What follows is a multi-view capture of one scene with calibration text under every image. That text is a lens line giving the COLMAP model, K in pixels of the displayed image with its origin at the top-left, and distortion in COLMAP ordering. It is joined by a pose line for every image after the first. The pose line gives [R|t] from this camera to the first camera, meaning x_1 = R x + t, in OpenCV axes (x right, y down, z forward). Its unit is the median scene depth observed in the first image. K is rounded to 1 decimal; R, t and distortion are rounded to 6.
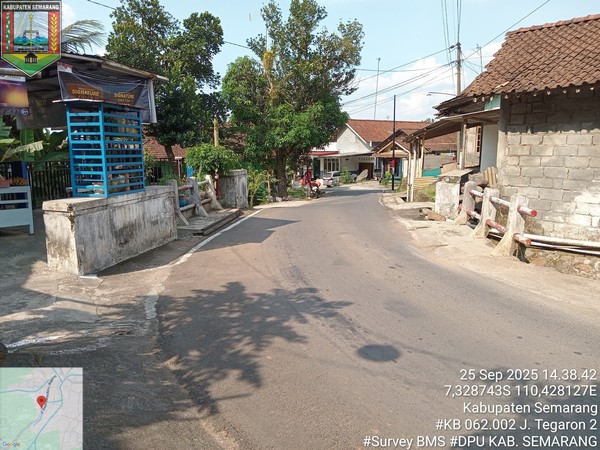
lens RADIAL K [[449.1, 0, 300.0], [0, 449.1, 225.0], [0, 0, 1]] dist [0.066272, -0.128308]
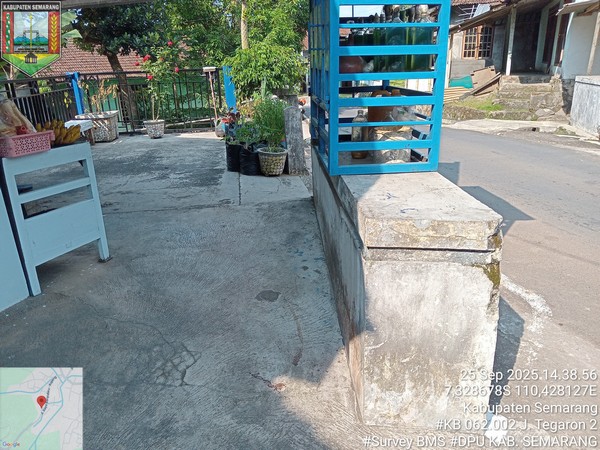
lens RADIAL K [[449.1, 0, 300.0], [0, 449.1, 225.0], [0, 0, 1]] dist [0.066272, -0.128308]
pose [[0.971596, -0.101005, 0.214006, -0.322409], [0.061502, 0.981037, 0.183804, -0.048100], [-0.228513, -0.165421, 0.959384, 0.362322]]
